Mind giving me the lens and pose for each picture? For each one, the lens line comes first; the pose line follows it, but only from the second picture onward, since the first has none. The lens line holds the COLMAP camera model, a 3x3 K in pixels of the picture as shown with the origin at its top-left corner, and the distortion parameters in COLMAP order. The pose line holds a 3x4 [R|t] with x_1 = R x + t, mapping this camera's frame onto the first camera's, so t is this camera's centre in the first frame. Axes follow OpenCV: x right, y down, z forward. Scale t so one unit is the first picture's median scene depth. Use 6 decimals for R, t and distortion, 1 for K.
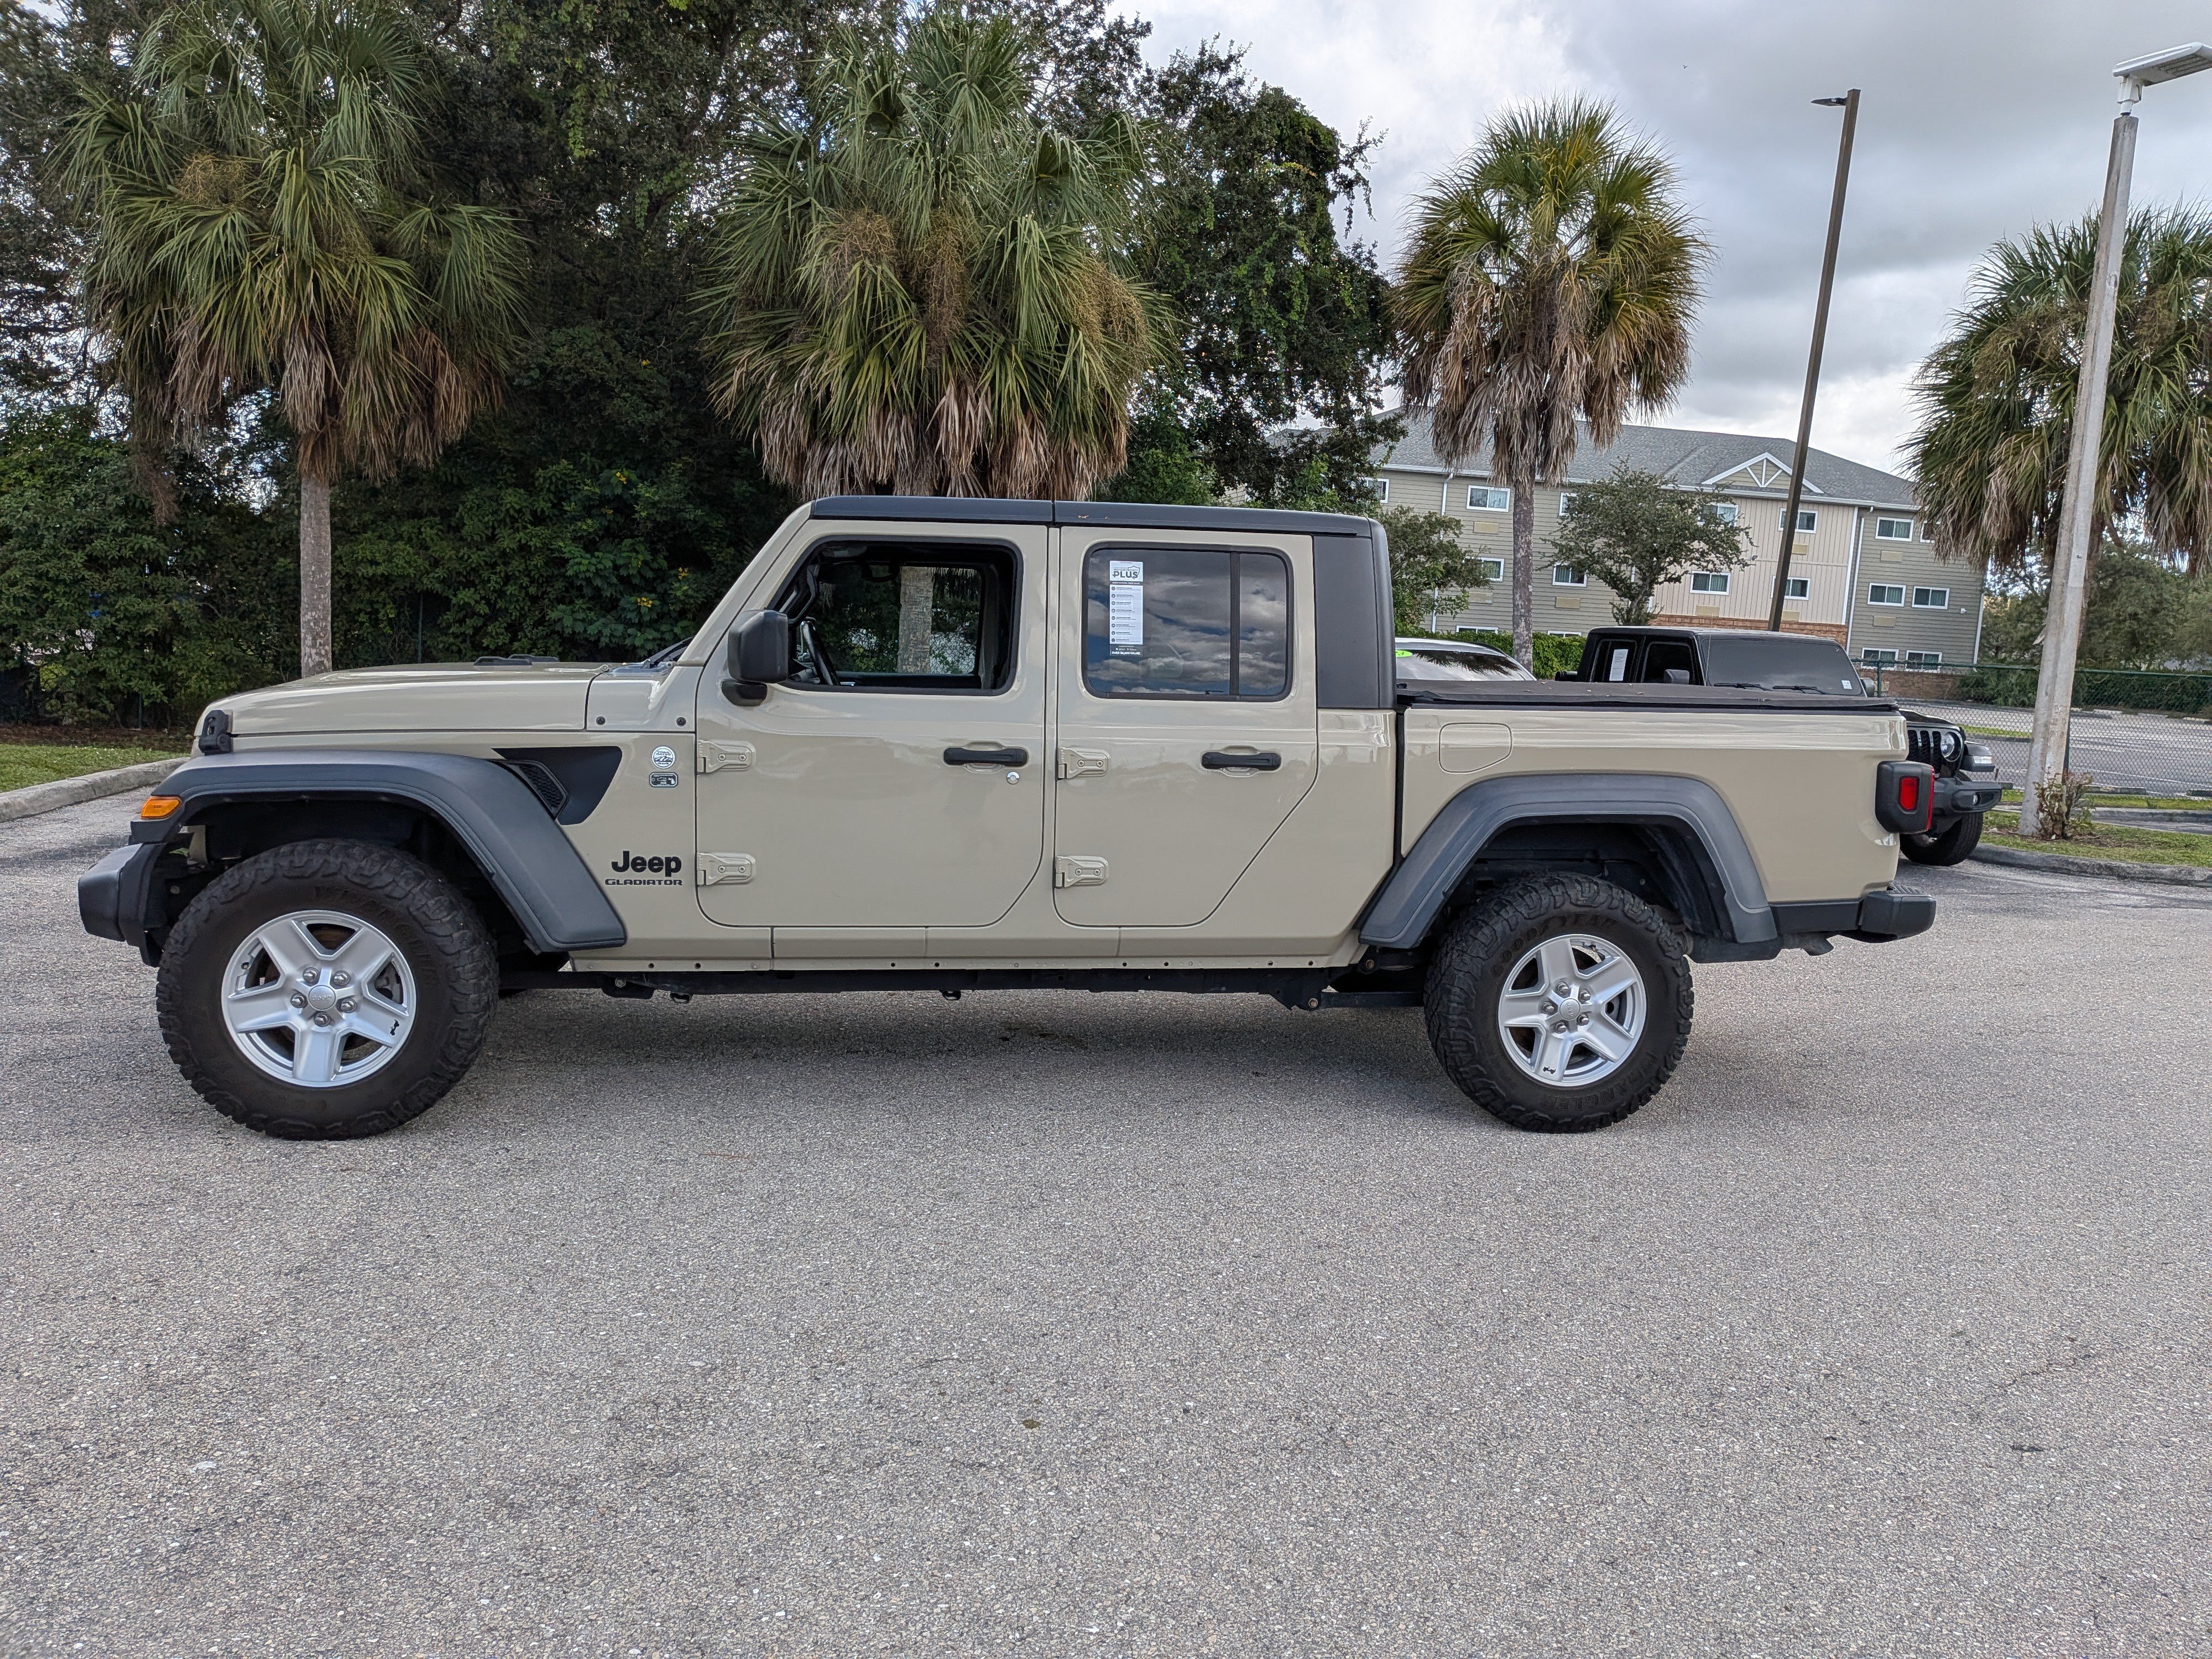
lens RADIAL K [[1621.0, 0, 1116.5], [0, 1621.0, 834.3], [0, 0, 1]] dist [0.019762, -0.026281]
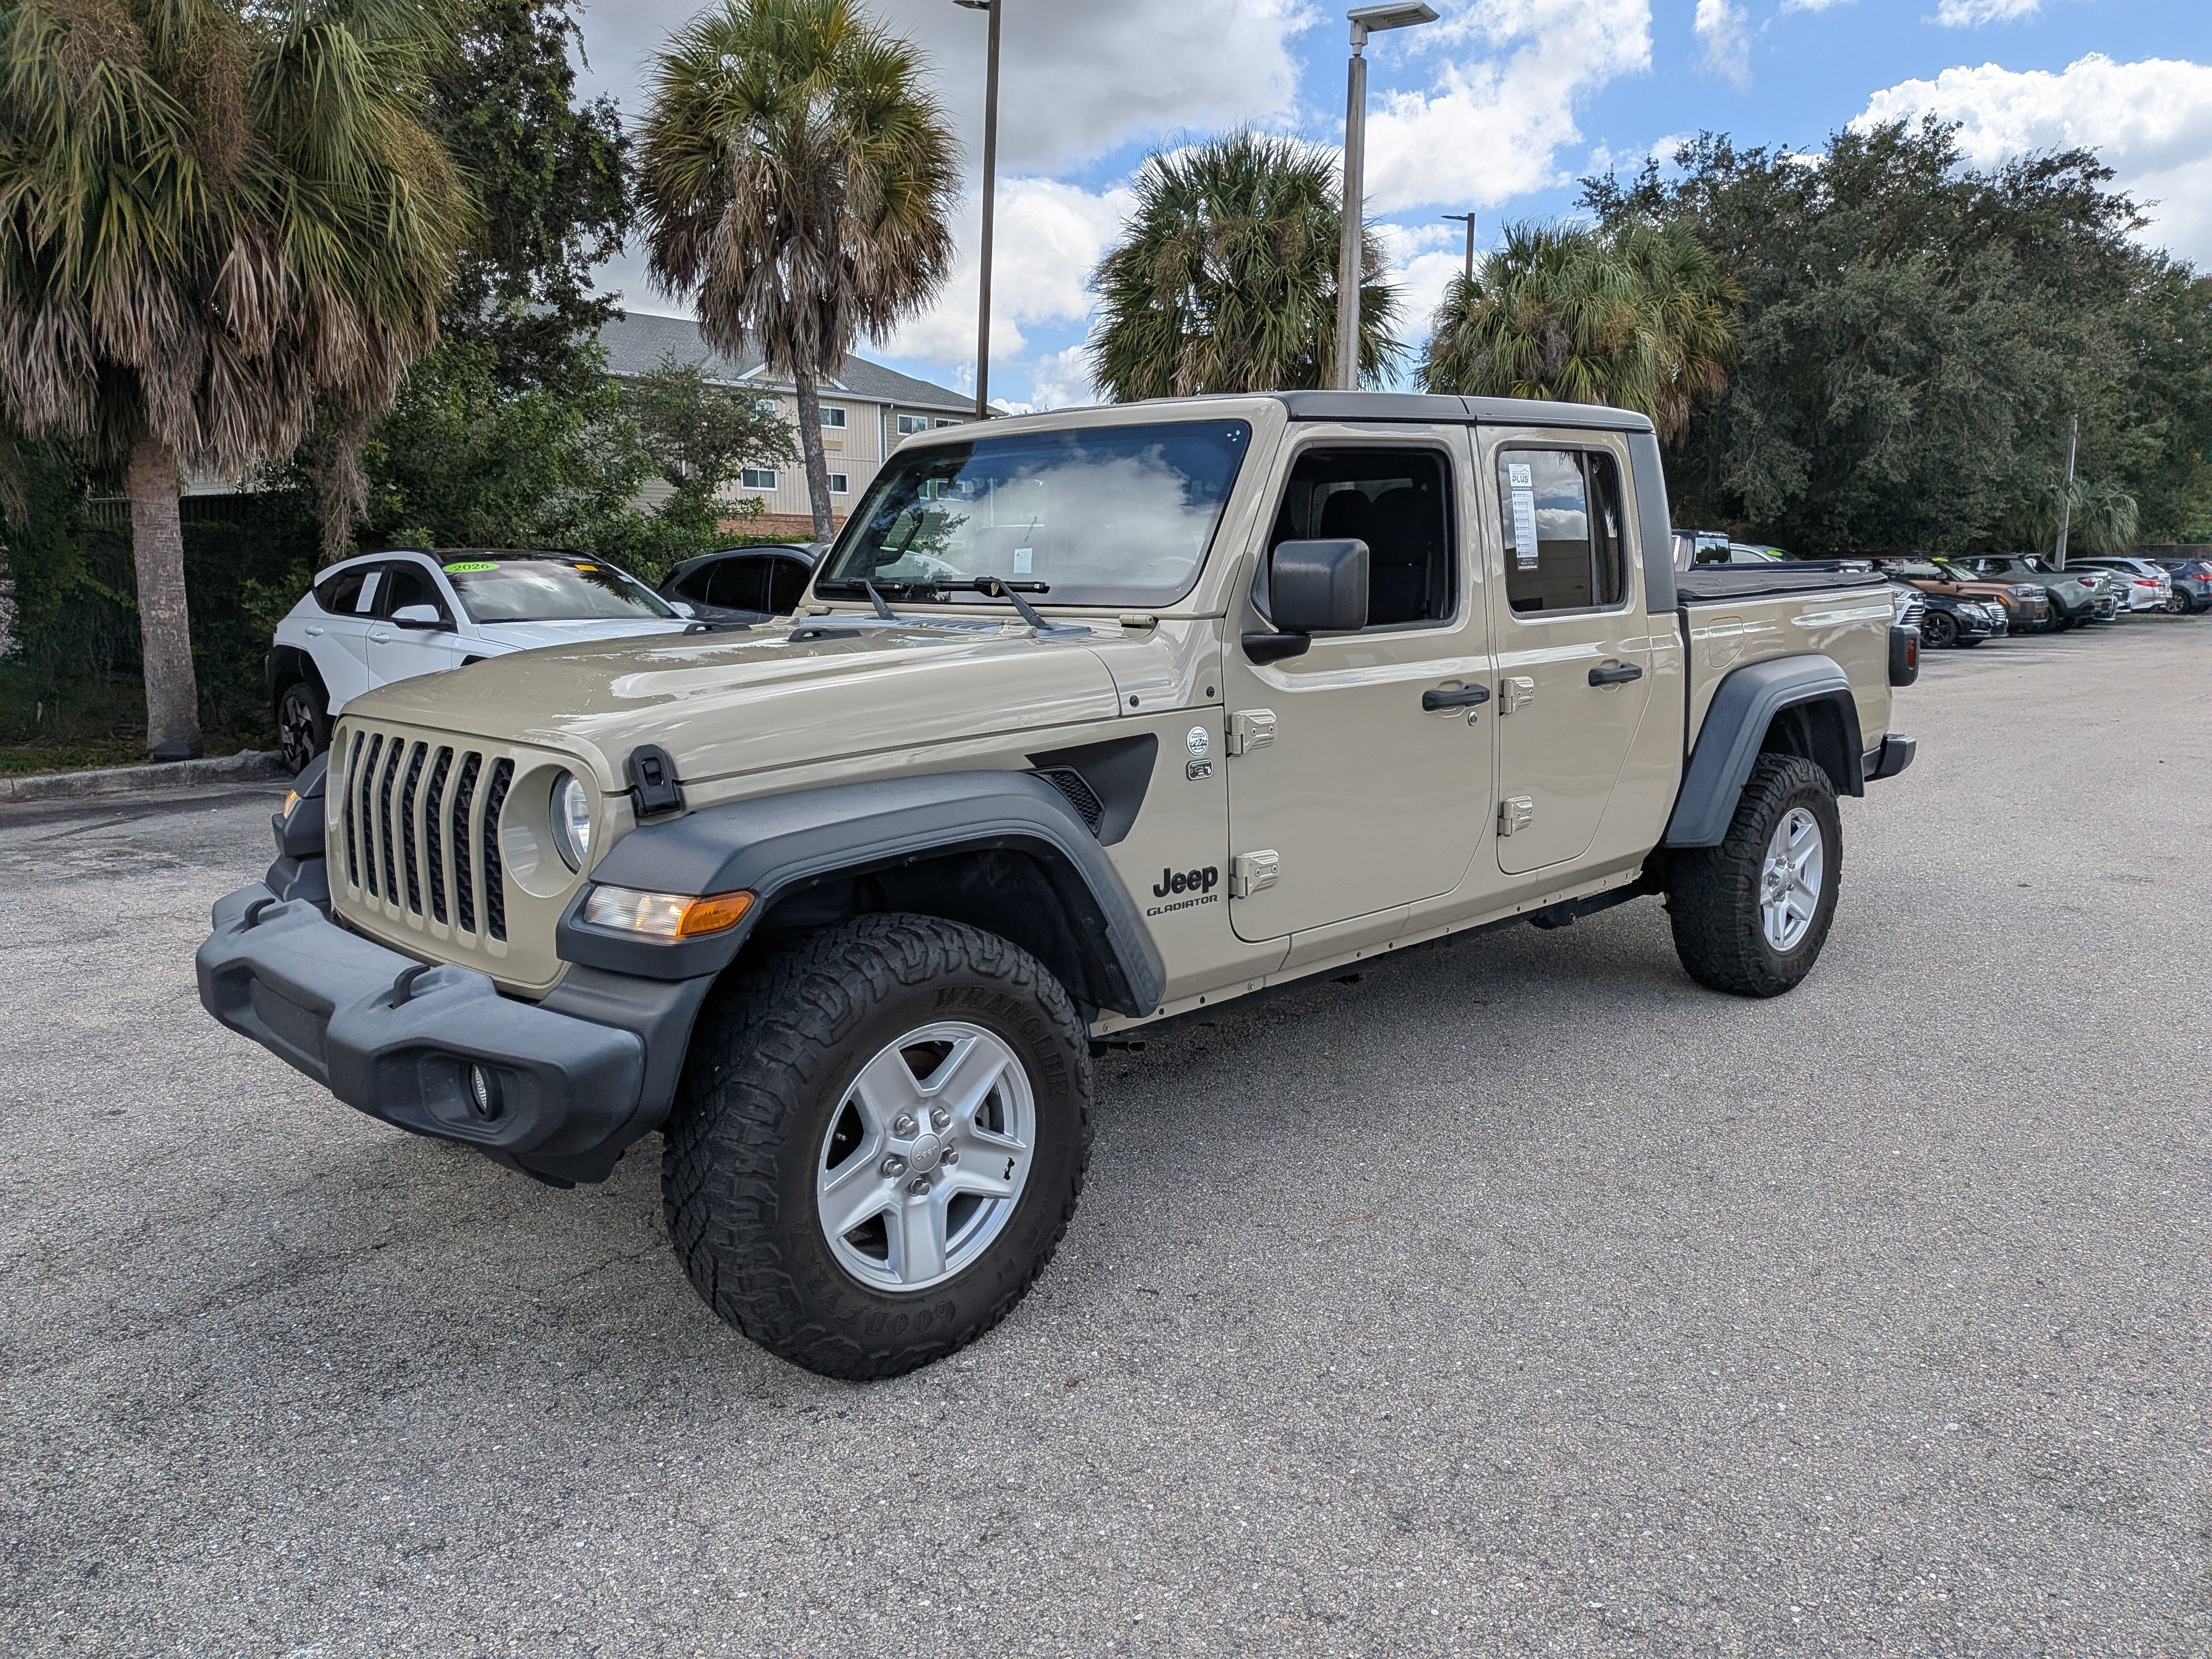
lens RADIAL K [[1621.0, 0, 1119.2], [0, 1621.0, 846.9], [0, 0, 1]] dist [0.019762, -0.026281]
pose [[0.819363, -0.150081, 0.553281, -0.704215], [0.110641, 0.988377, 0.104254, -0.077393], [-0.562497, -0.024206, 0.826445, 0.369324]]
